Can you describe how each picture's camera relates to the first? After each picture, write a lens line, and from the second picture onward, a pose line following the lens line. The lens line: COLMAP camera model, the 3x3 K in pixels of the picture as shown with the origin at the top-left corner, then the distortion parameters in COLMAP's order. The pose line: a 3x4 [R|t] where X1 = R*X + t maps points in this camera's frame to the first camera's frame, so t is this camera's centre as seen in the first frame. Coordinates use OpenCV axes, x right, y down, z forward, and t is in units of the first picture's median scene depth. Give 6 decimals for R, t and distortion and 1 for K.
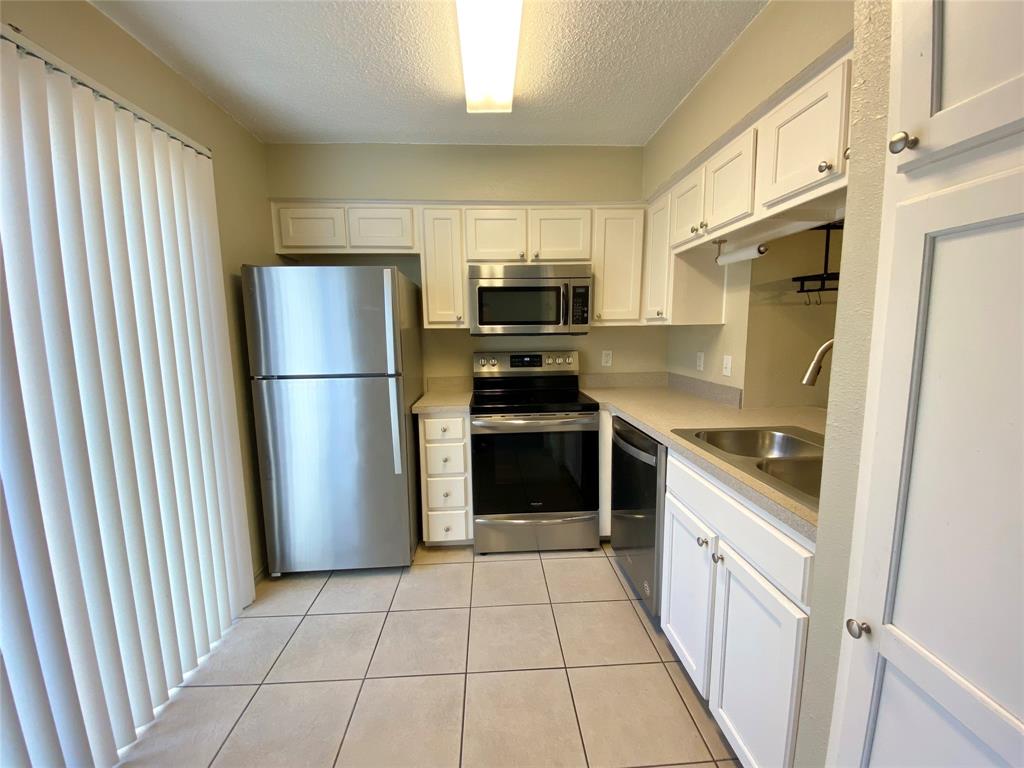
lens RADIAL K [[411.8, 0, 512.0], [0, 411.8, 384.0], [0, 0, 1]] dist [-0.066490, -0.000005]
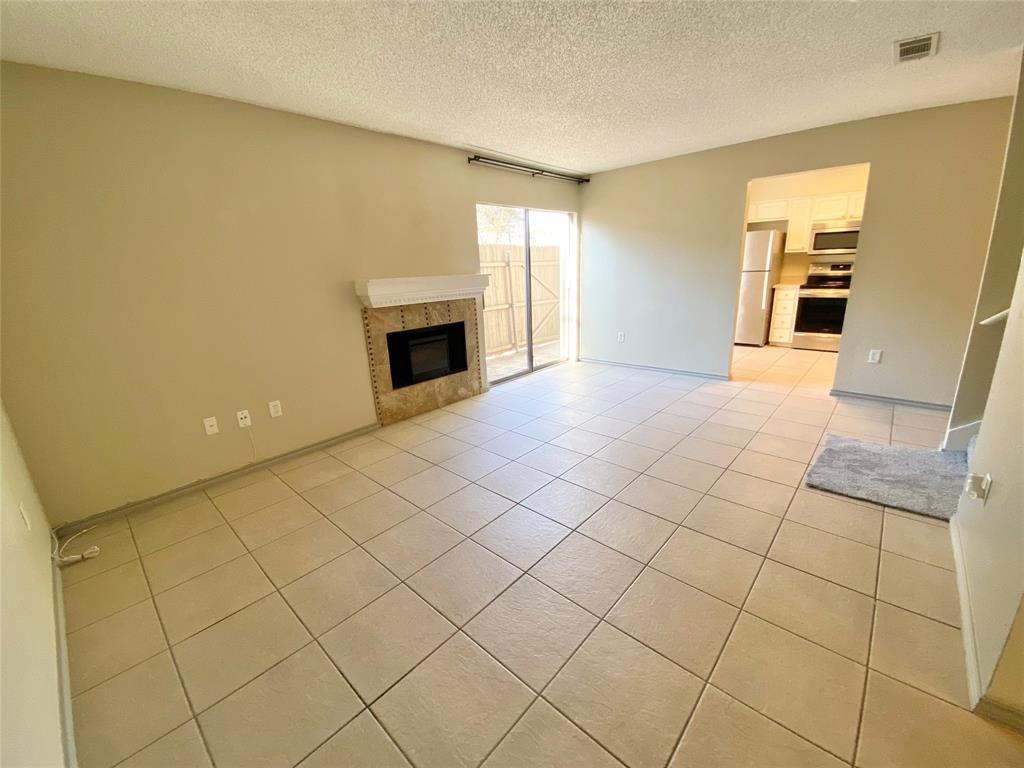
lens RADIAL K [[421.8, 0, 512.0], [0, 421.8, 384.0], [0, 0, 1]] dist [0.001057, -0.000014]
pose [[0.699040, 0.175856, -0.693122, 0.518486], [-0.065825, 0.980999, 0.182507, 0.274255], [0.712046, -0.081954, 0.697333, -1.932217]]
